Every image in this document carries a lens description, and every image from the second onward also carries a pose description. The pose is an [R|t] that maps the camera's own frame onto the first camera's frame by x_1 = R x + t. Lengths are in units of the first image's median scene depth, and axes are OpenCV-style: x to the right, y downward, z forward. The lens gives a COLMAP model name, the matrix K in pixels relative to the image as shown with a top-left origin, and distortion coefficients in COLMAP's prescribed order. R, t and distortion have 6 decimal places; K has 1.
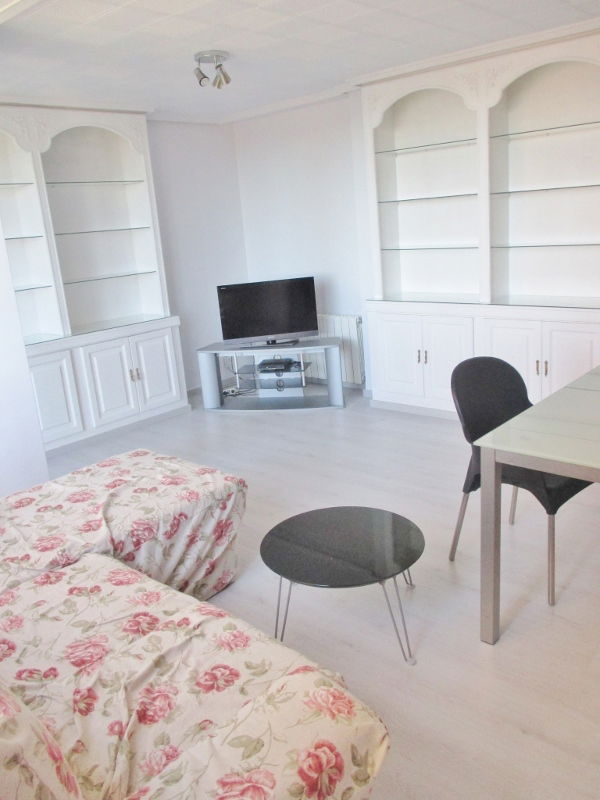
lens RADIAL K [[672.7, 0, 300.0], [0, 672.7, 400.0], [0, 0, 1]] dist [-0.056017, 0.004043]
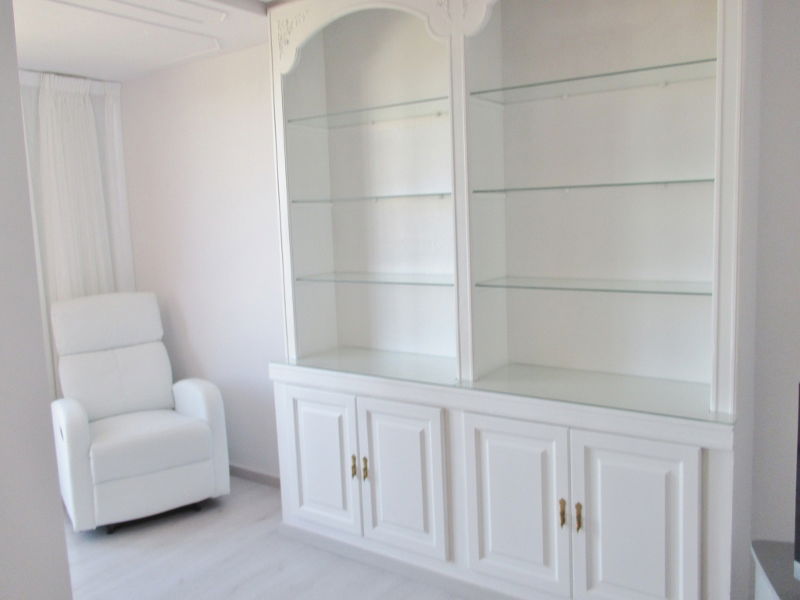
lens RADIAL K [[672.7, 0, 400.0], [0, 672.7, 300.0], [0, 0, 1]] dist [-0.056017, 0.004043]
pose [[0.098129, 0.193218, -0.976236, 0.148735], [-0.221489, 0.960607, 0.167861, -0.236199], [0.970213, 0.199753, 0.137059, 0.866088]]
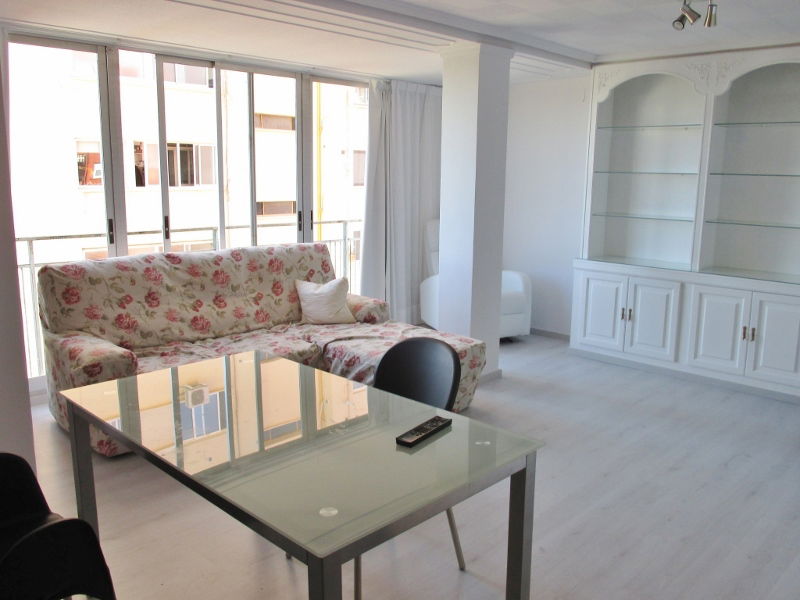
lens RADIAL K [[653.2, 0, 400.0], [0, 653.2, 300.0], [0, 0, 1]] dist [-0.037789, 0.002019]
pose [[-0.061804, 0.261233, -0.963295, 0.660598], [-0.263457, 0.926640, 0.268196, -0.204783], [0.962689, 0.270363, 0.011553, 0.562149]]
